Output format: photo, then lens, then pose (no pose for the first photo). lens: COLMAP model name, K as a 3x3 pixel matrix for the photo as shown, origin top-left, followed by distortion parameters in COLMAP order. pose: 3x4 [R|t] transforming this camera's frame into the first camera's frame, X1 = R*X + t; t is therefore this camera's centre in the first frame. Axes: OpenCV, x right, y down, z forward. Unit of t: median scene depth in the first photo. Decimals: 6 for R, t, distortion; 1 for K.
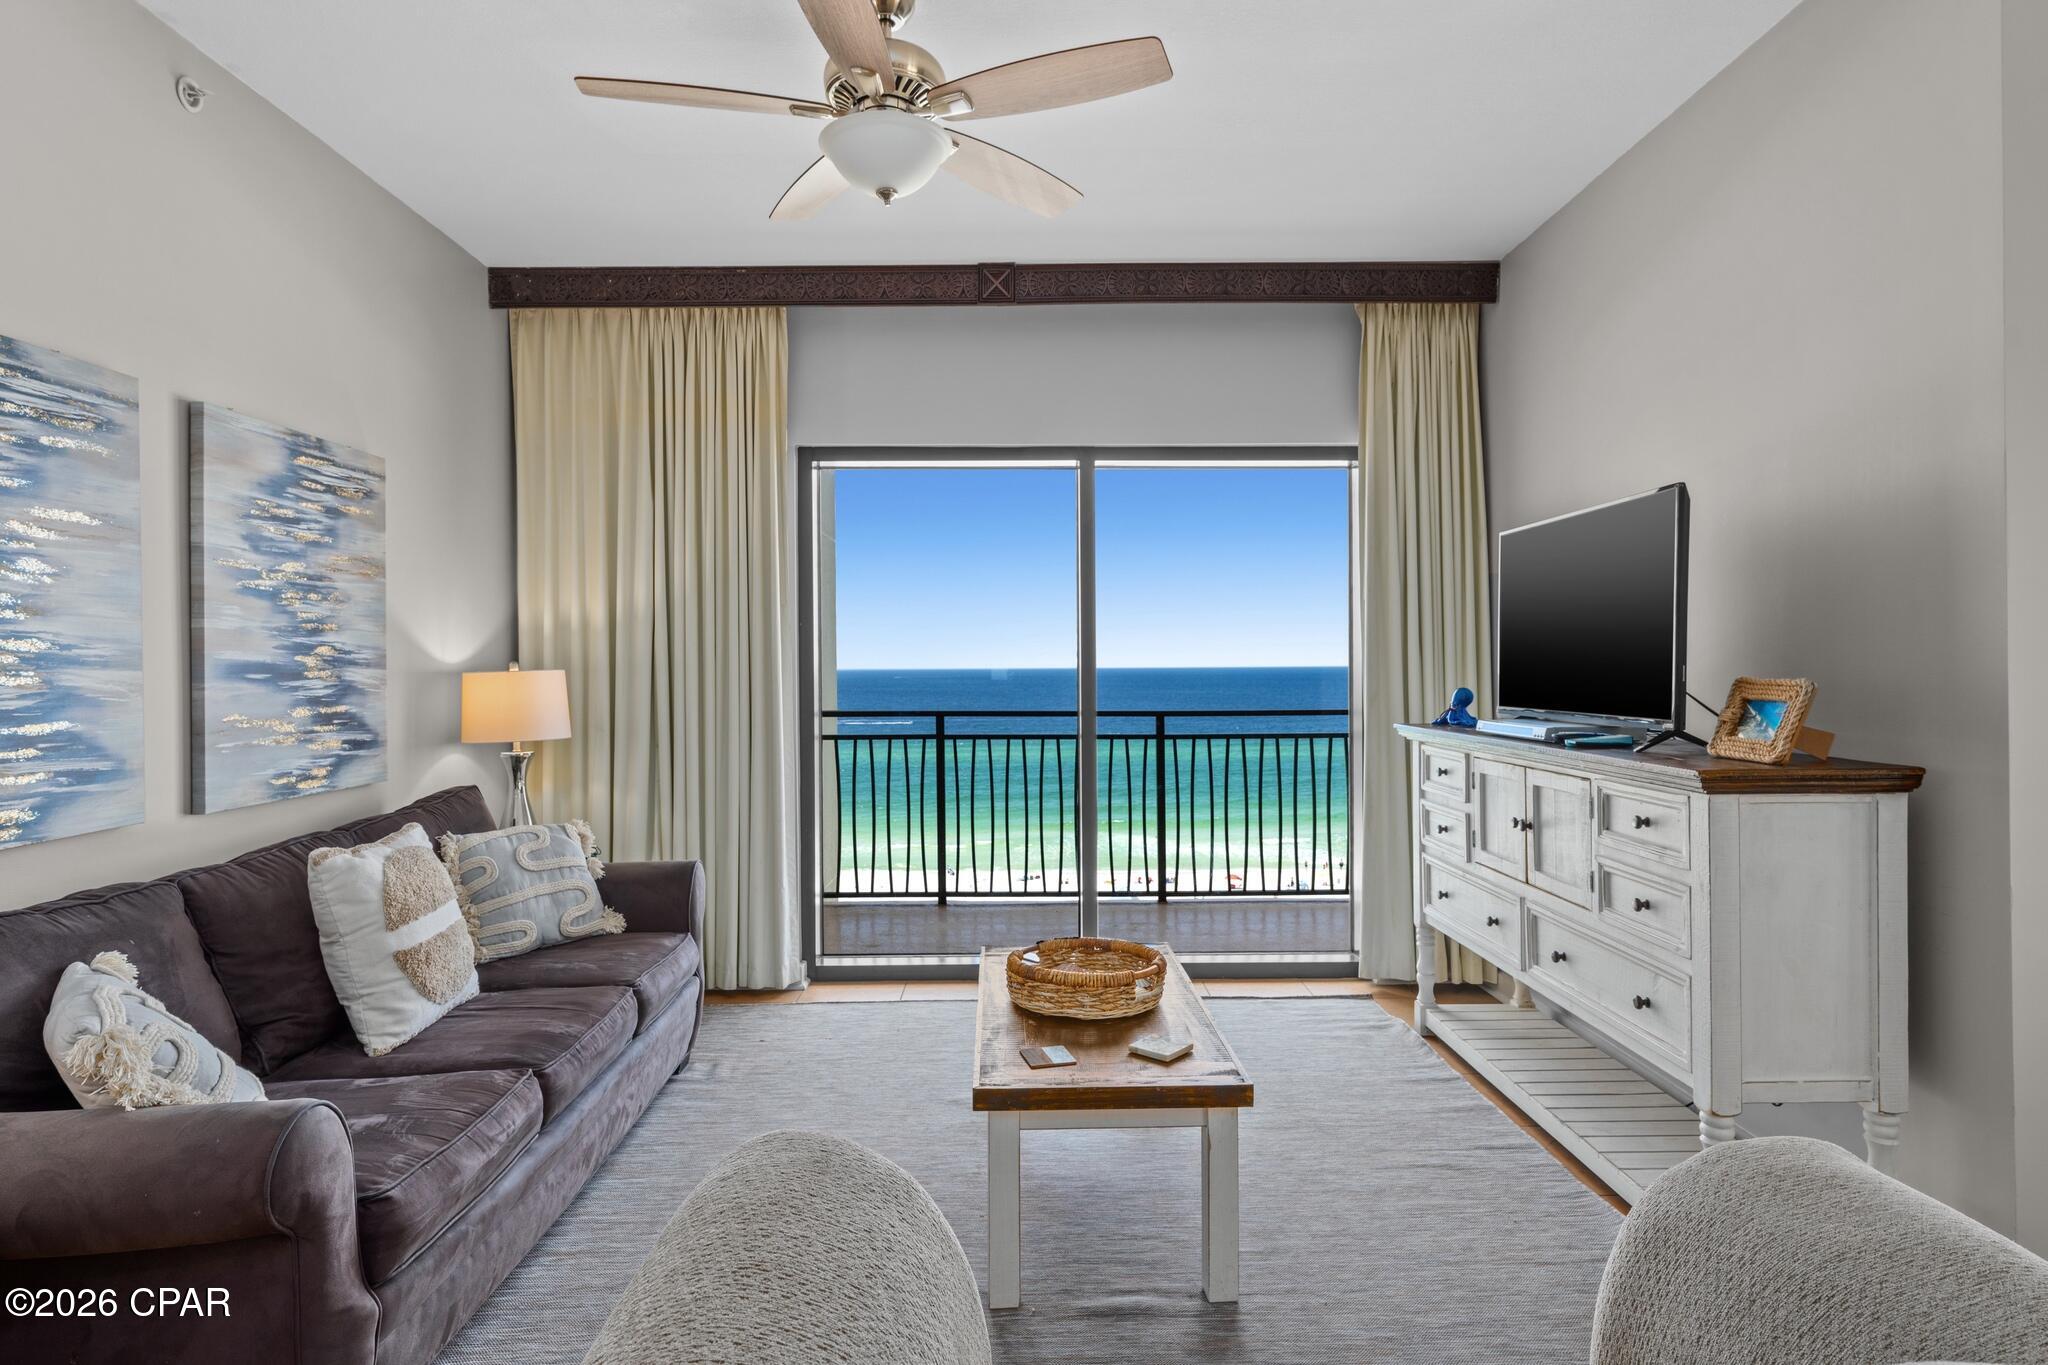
lens RADIAL K [[1111.1, 0, 1027.9], [0, 1111.1, 670.7], [0, 0, 1]] dist [0.001579, 0.000402]
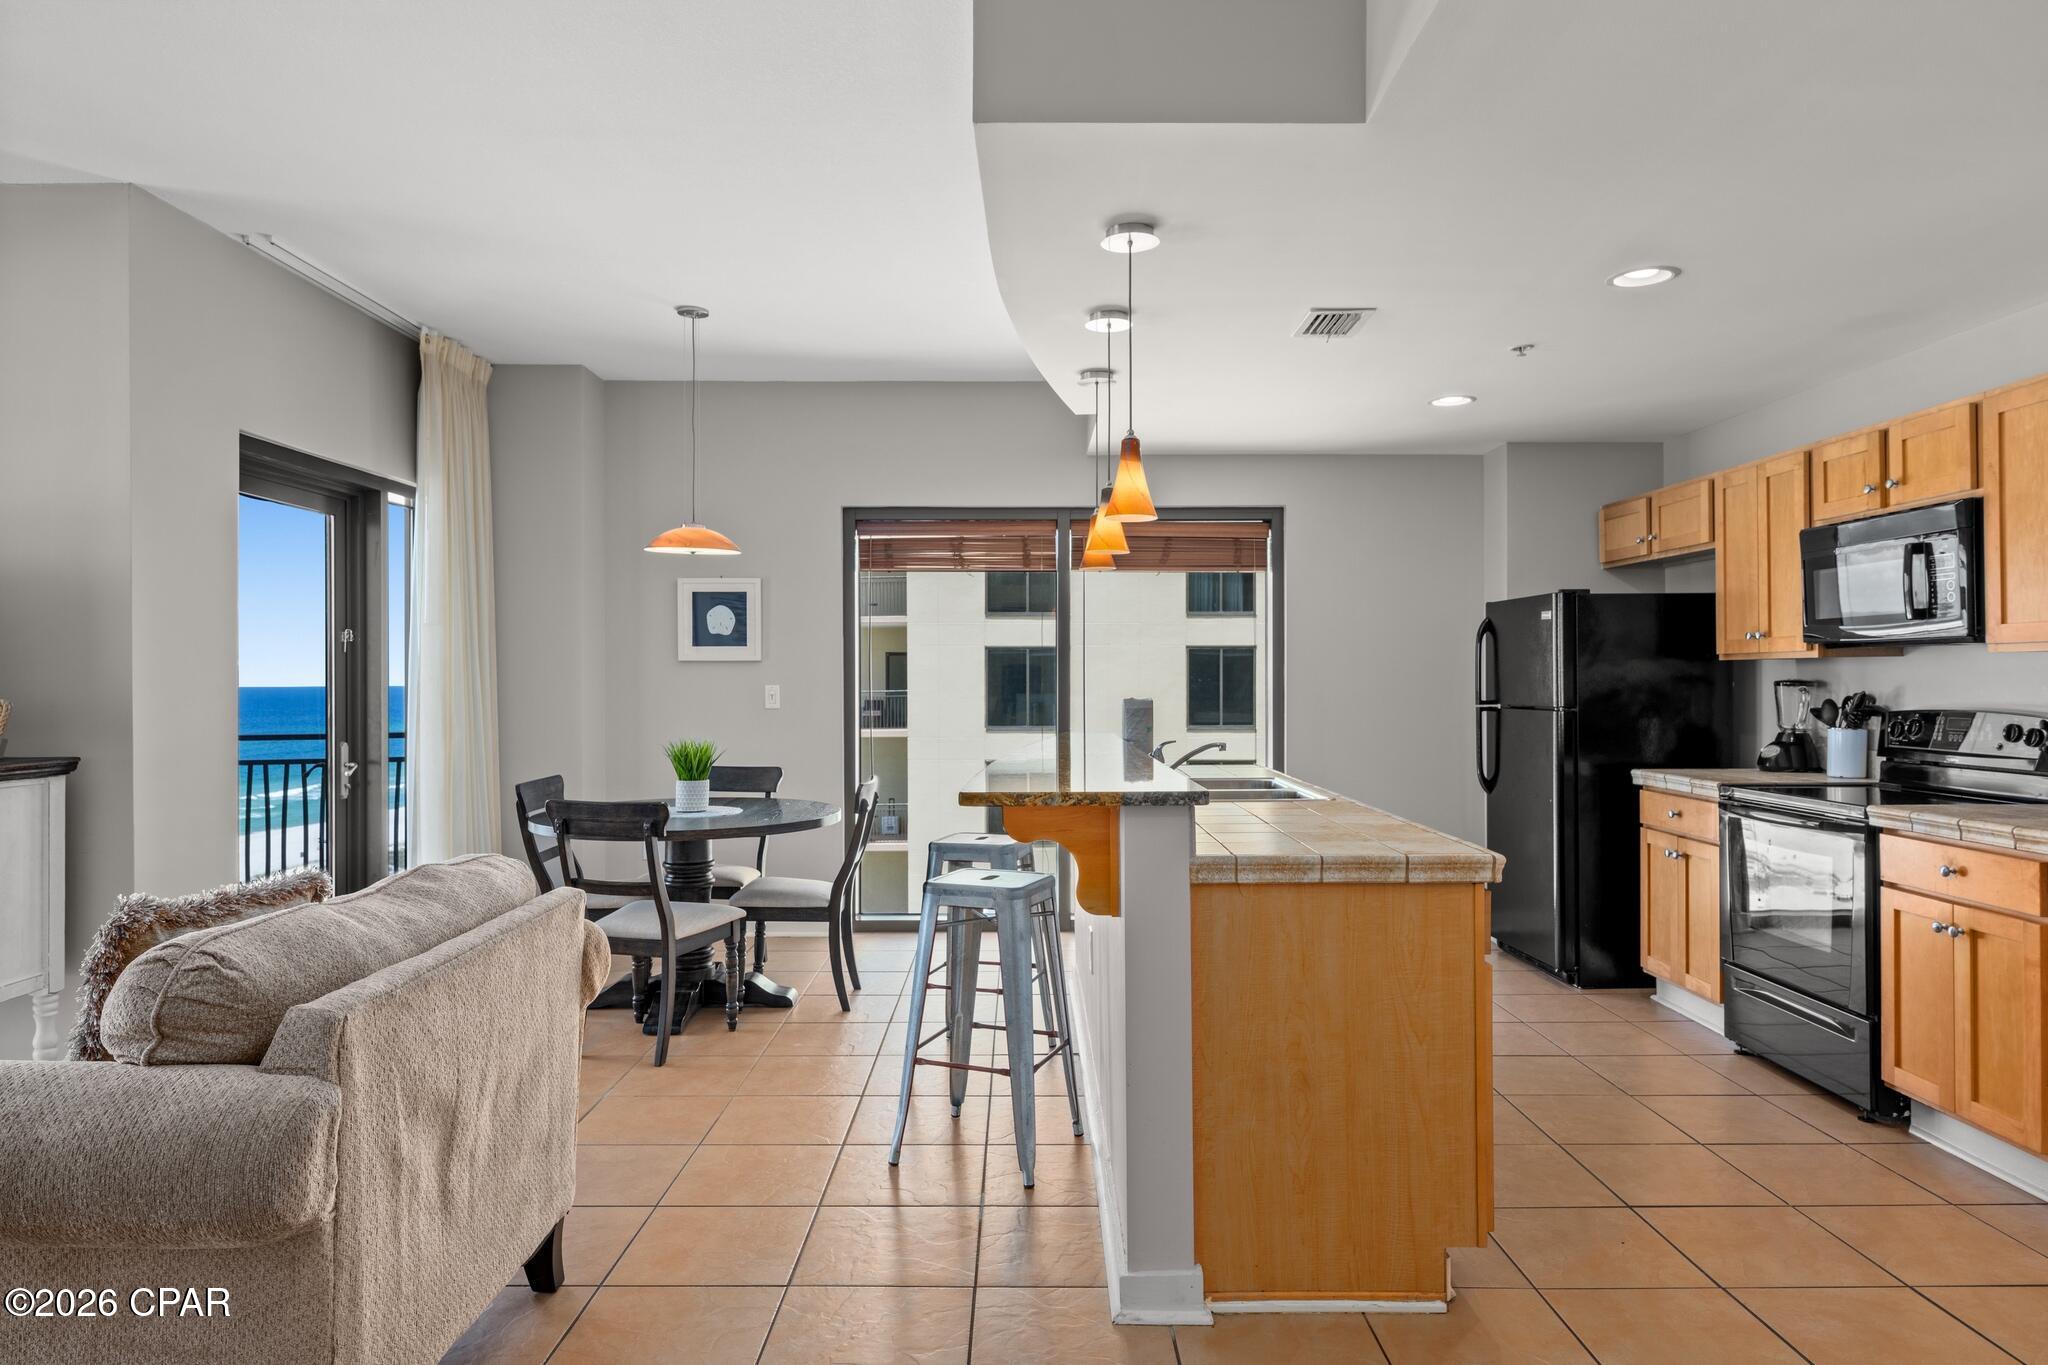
lens RADIAL K [[1219.7, 0, 1027.9], [0, 1219.7, 676.8], [0, 0, 1]] dist [0.003692, -0.001033]
pose [[0.002691, 0.009390, 0.999952, -0.682960], [0.008501, 0.999920, -0.009412, 0.002984], [-0.999960, 0.008526, 0.002611, -0.242619]]
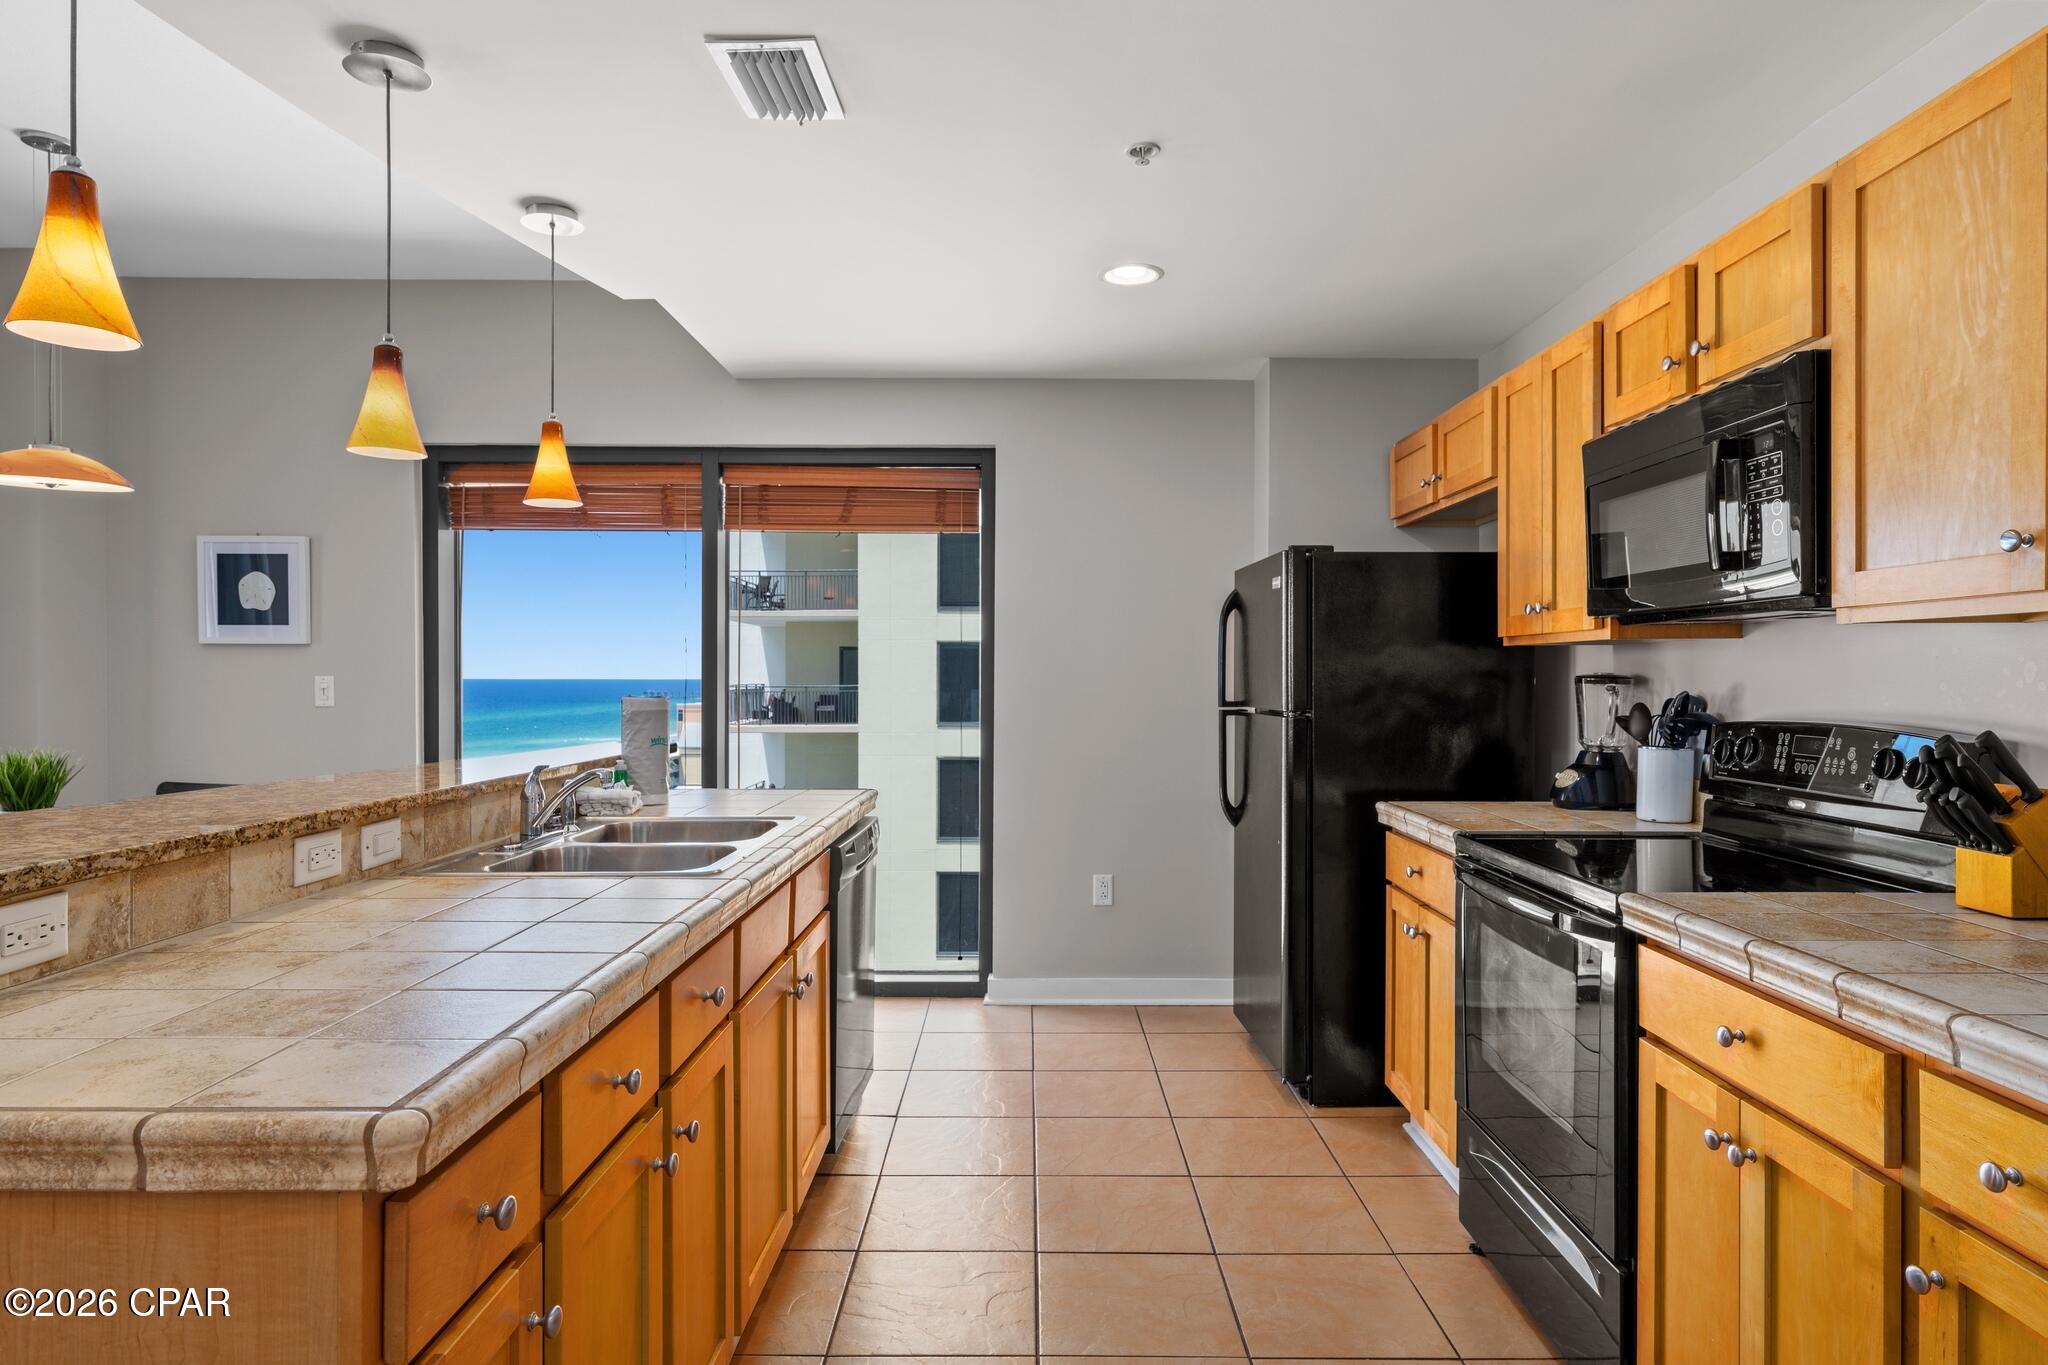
lens RADIAL K [[1176.8, 0, 1031.2], [0, 1176.8, 685.8], [0, 0, 1]] dist [0.003410, -0.000748]
pose [[0.007895, -0.001319, 0.999968, -0.103439], [0.003159, 0.999994, 0.001294, 0.008076], [-0.999964, 0.003148, 0.007899, -0.772393]]
